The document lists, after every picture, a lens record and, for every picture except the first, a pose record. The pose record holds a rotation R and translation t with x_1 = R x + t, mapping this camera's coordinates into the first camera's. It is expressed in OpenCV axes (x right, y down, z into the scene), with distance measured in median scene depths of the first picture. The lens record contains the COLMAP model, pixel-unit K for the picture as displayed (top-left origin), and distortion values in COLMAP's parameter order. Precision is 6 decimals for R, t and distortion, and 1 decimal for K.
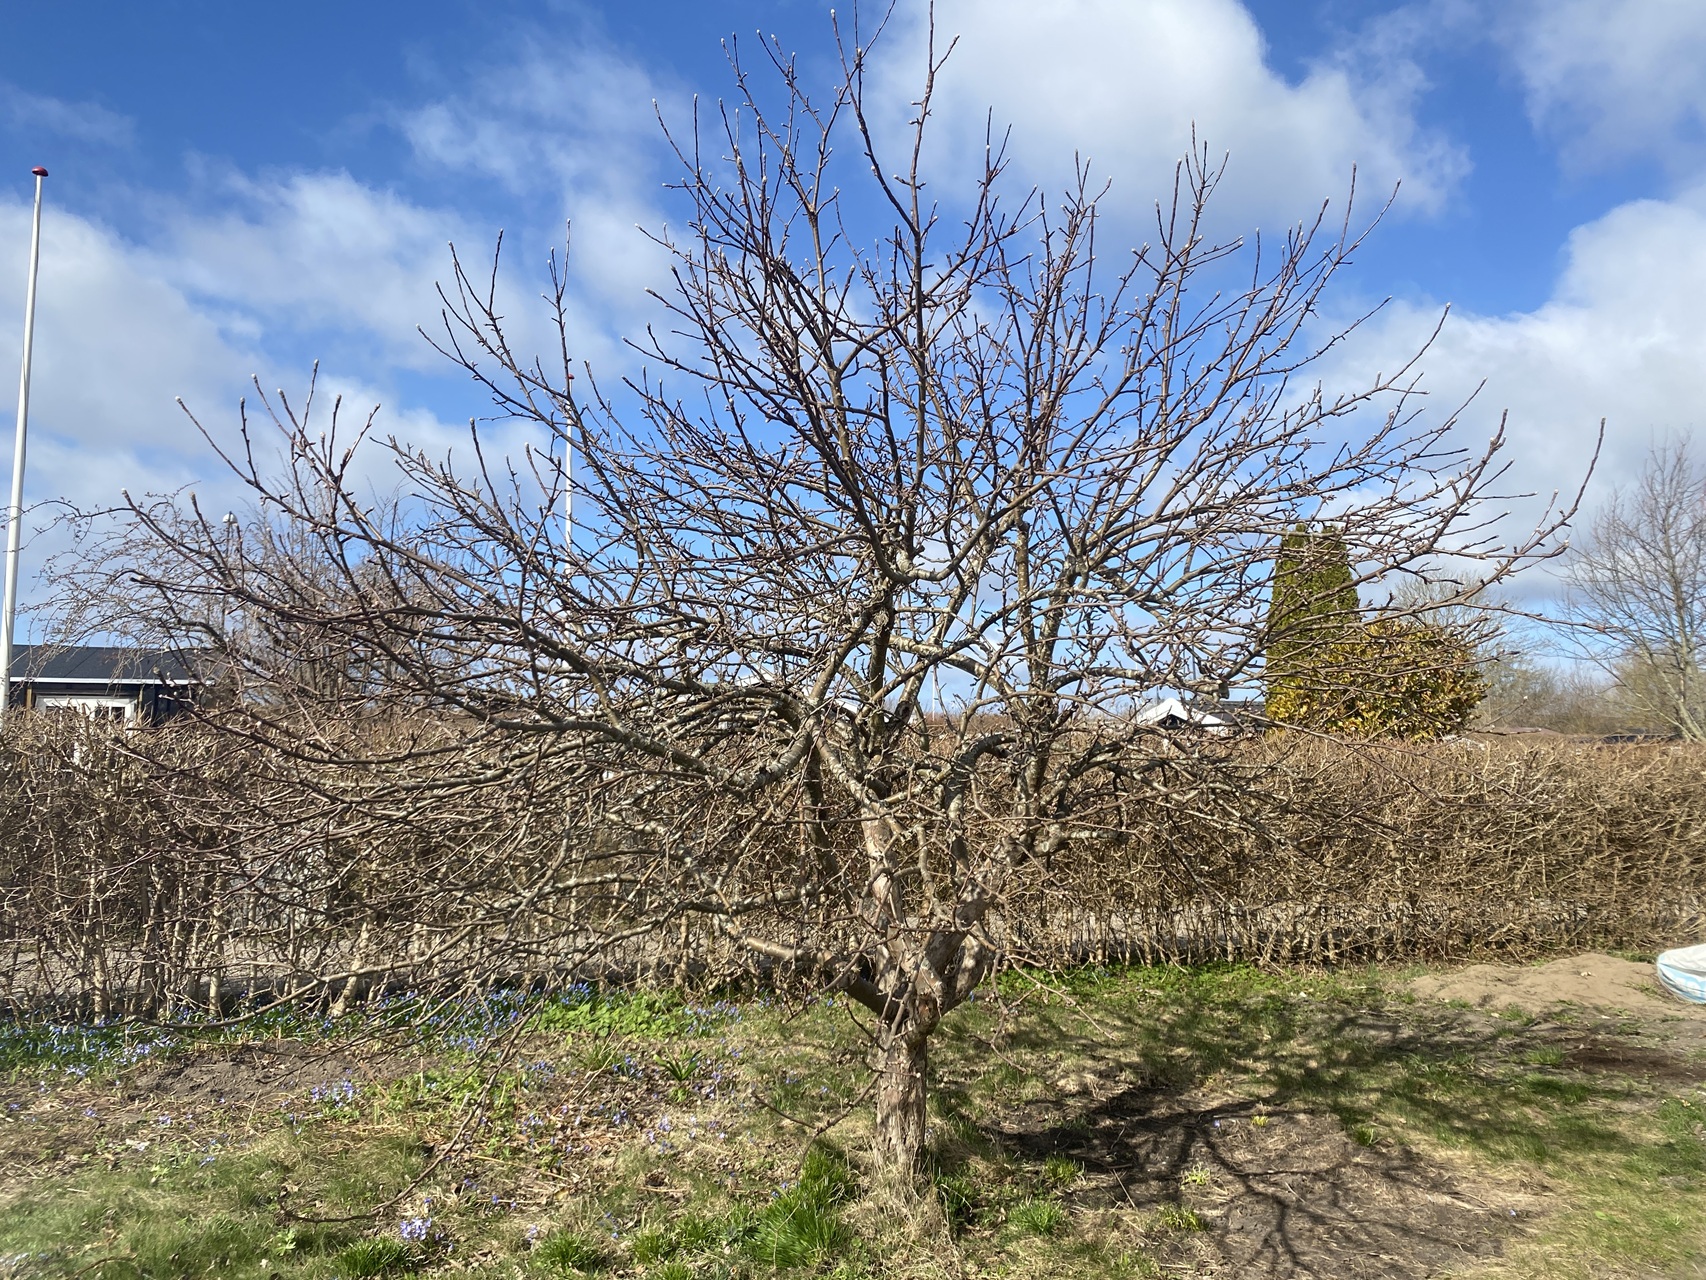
lens RADIAL K [[1277.7, 0, 889.9], [0, 1277.7, 679.0], [0, 0, 1]] dist [0.018527, 0.000281]
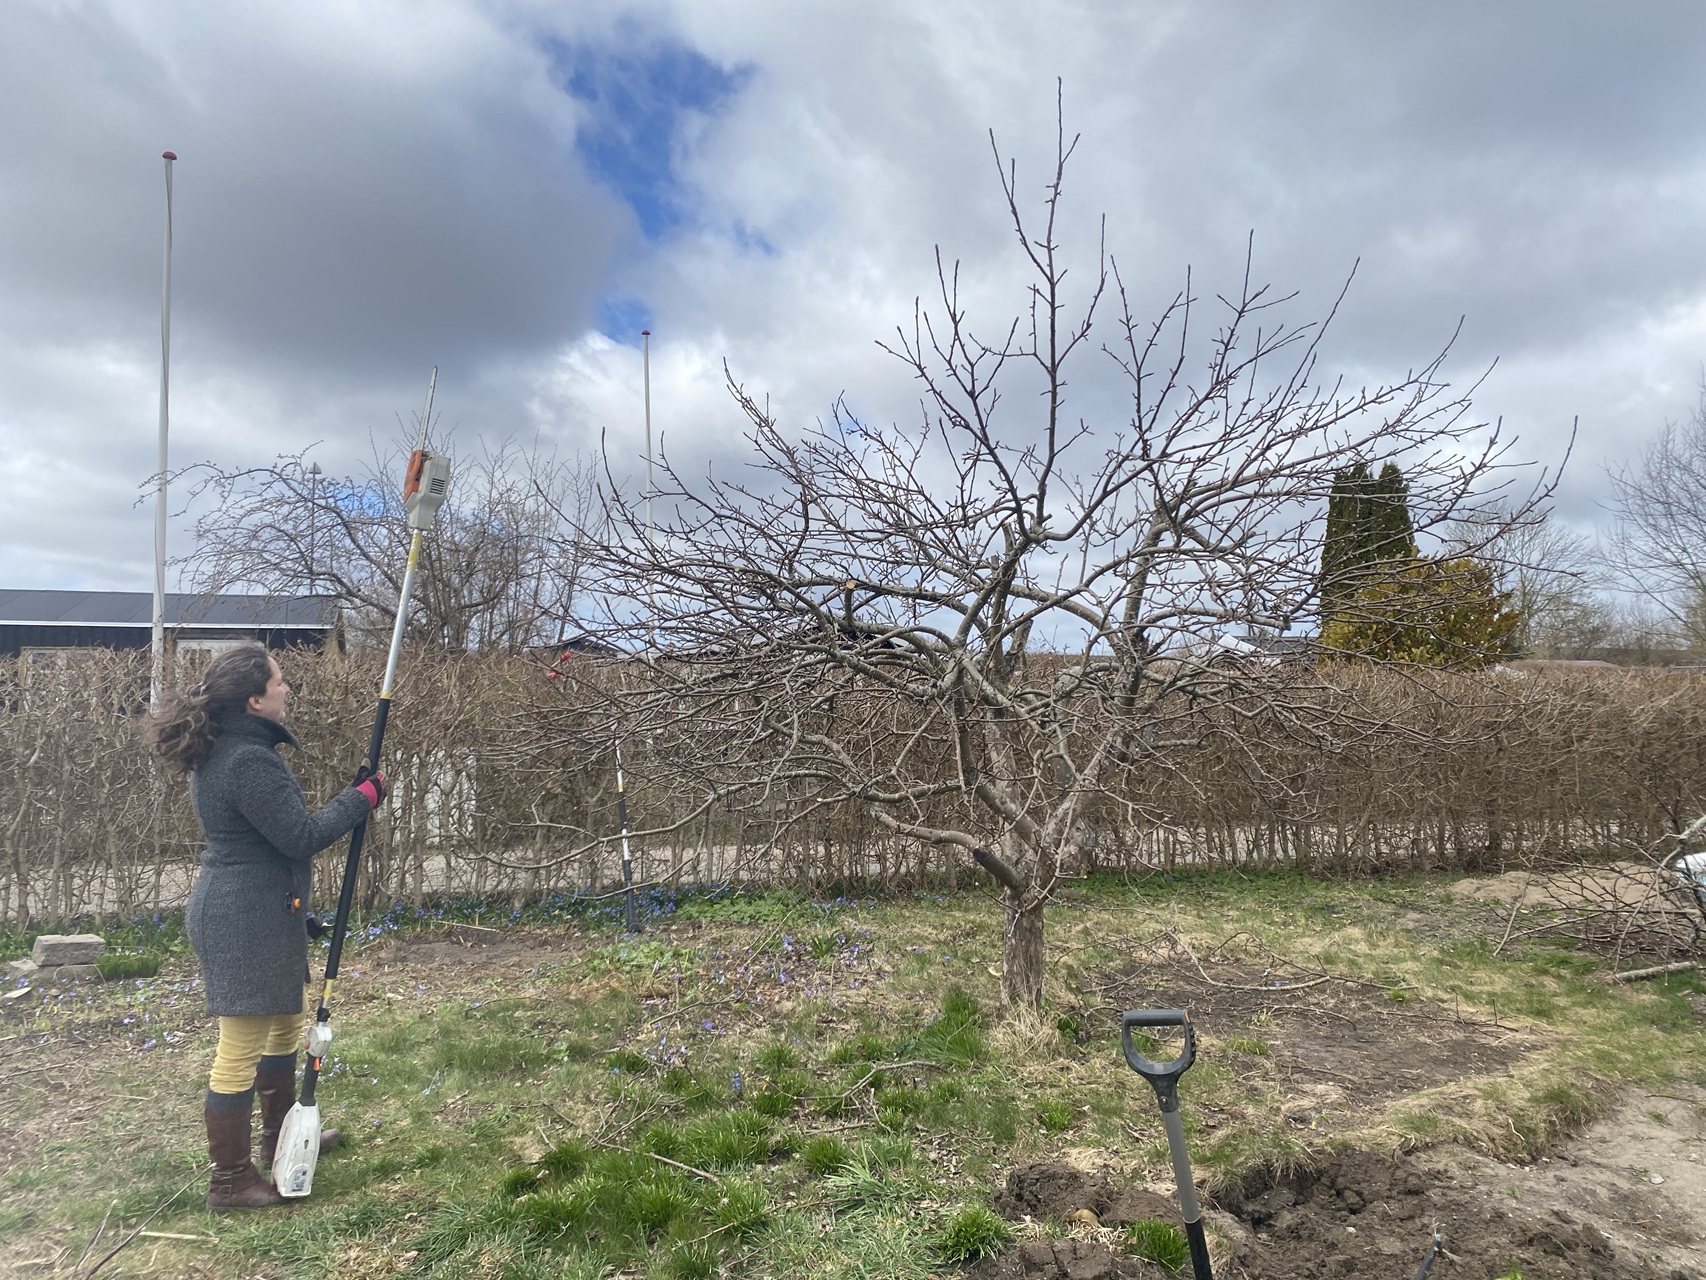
lens RADIAL K [[1266.0, 0, 853.0], [0, 1266.0, 640.0], [0, 0, 1]] dist [-0.041654, 0.048462]
pose [[0.997640, -0.007204, -0.068281, -0.060471], [0.008383, 0.999821, 0.016988, -0.000479], [0.068147, -0.017520, 0.997521, -0.199457]]
